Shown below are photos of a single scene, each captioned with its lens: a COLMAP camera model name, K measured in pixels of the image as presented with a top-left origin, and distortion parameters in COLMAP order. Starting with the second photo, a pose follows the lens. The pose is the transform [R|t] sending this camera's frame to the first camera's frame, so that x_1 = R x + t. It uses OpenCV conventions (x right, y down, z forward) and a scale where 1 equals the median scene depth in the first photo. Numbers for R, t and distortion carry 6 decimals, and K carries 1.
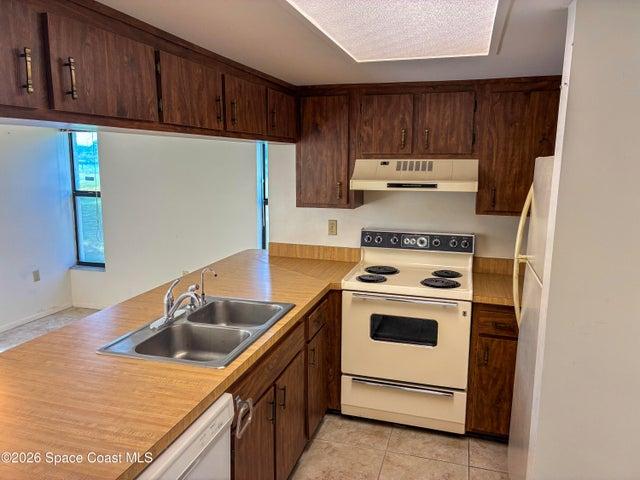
lens RADIAL K [[484.7, 0, 322.4], [0, 484.7, 242.3], [0, 0, 1]] dist [0.054263, -0.052437]
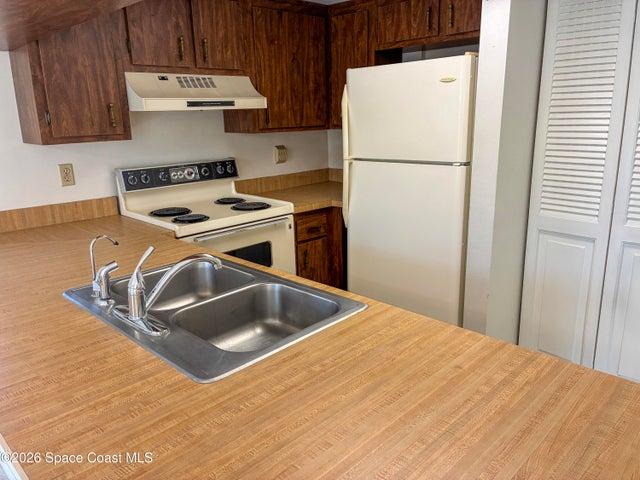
lens RADIAL K [[484.7, 0, 328.3], [0, 484.7, 235.8], [0, 0, 1]] dist [0.054263, -0.052437]
pose [[0.468081, -0.240007, 0.850469, -0.504788], [0.179968, 0.968132, 0.174162, -0.000305], [-0.865166, 0.071535, 0.496357, 0.377037]]
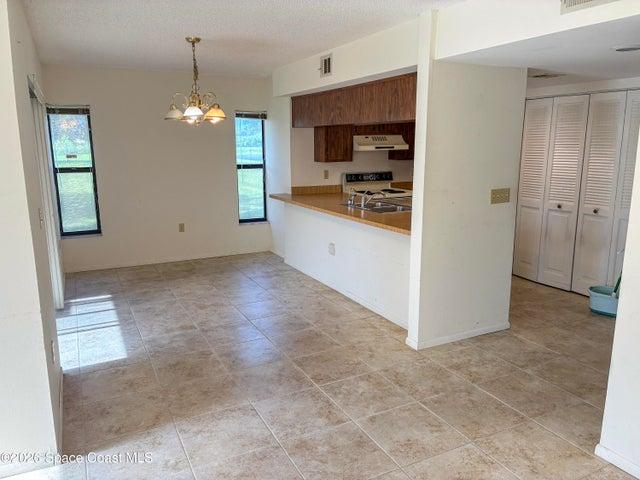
lens RADIAL K [[484.7, 0, 316.5], [0, 484.7, 243.2], [0, 0, 1]] dist [0.054263, -0.052437]
pose [[0.737624, -0.147685, 0.658863, -1.442822], [0.127442, 0.988700, 0.078941, 0.088180], [-0.663076, 0.025738, 0.748110, -0.373383]]
